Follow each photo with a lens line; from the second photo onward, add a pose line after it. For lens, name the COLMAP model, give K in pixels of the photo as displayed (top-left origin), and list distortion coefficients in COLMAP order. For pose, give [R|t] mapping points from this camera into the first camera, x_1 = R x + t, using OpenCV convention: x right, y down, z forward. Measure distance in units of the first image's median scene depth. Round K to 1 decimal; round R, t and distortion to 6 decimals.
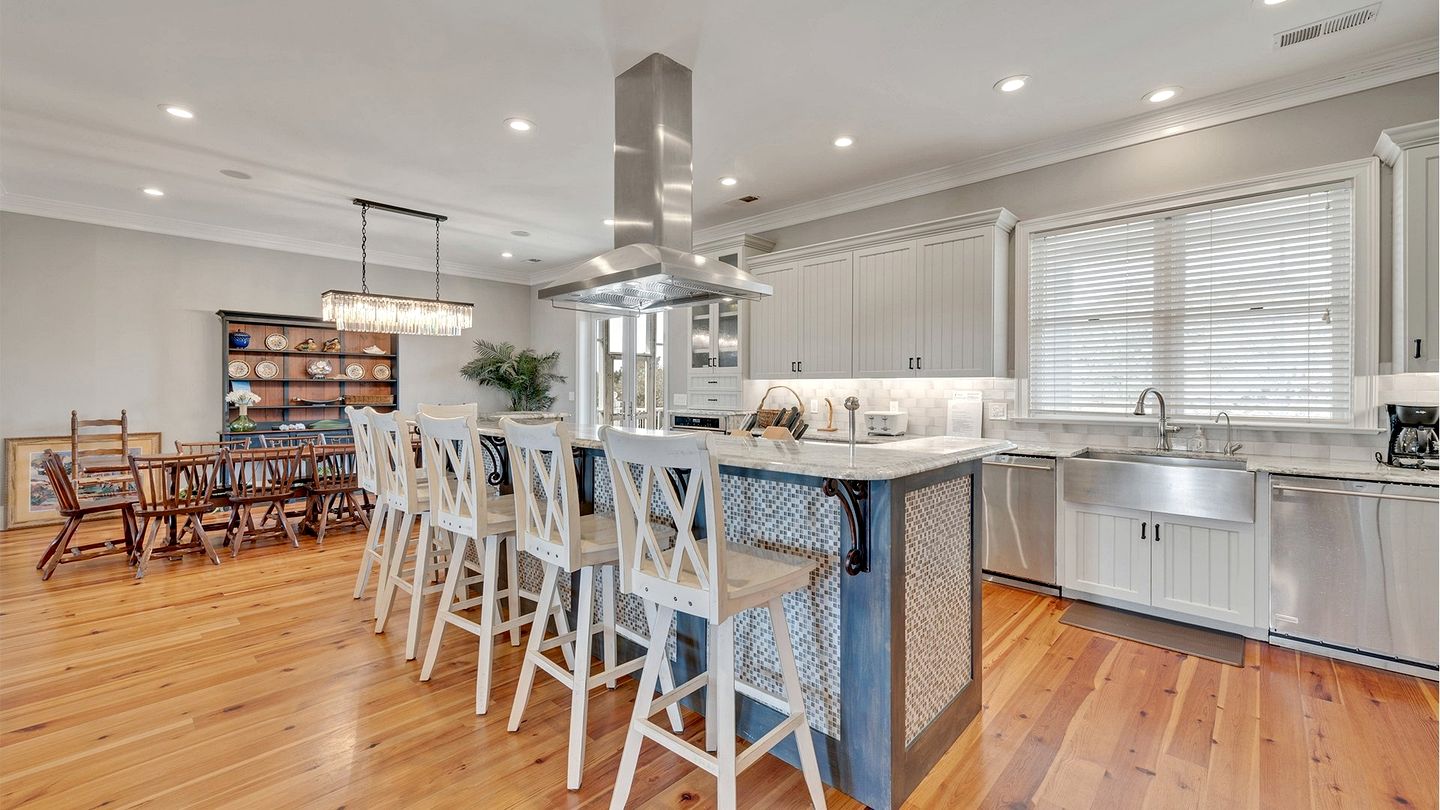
lens RADIAL K [[575.0, 0, 722.5], [0, 575.0, 388.8], [0, 0, 1]] dist [-0.000646, -0.000106]
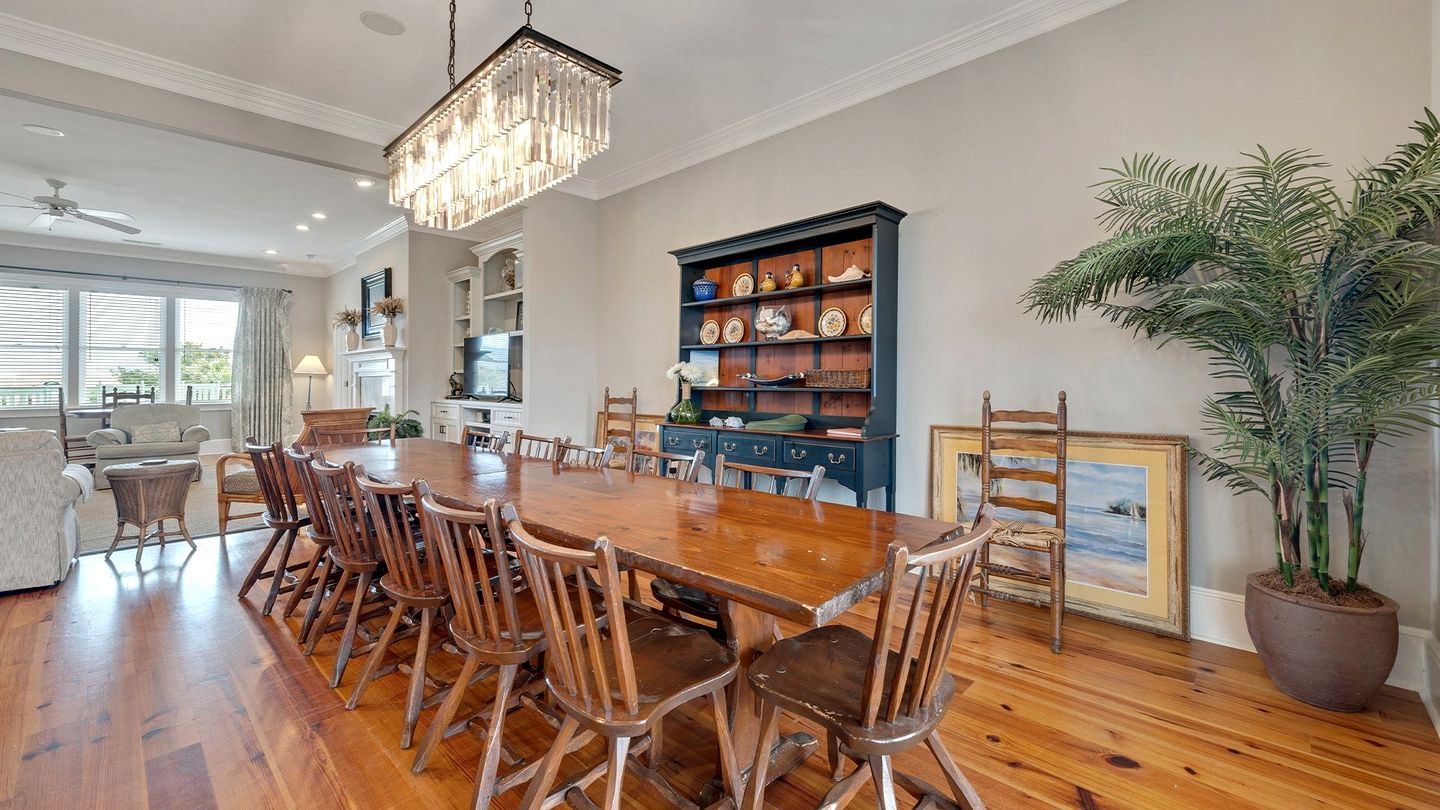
lens RADIAL K [[575.0, 0, 722.5], [0, 575.0, 388.8], [0, 0, 1]] dist [-0.000646, -0.000106]
pose [[-0.007045, -0.001666, -0.999974, -0.160232], [-0.008516, 0.999962, -0.001606, 0.039612], [0.999939, 0.008505, -0.007059, 1.142542]]
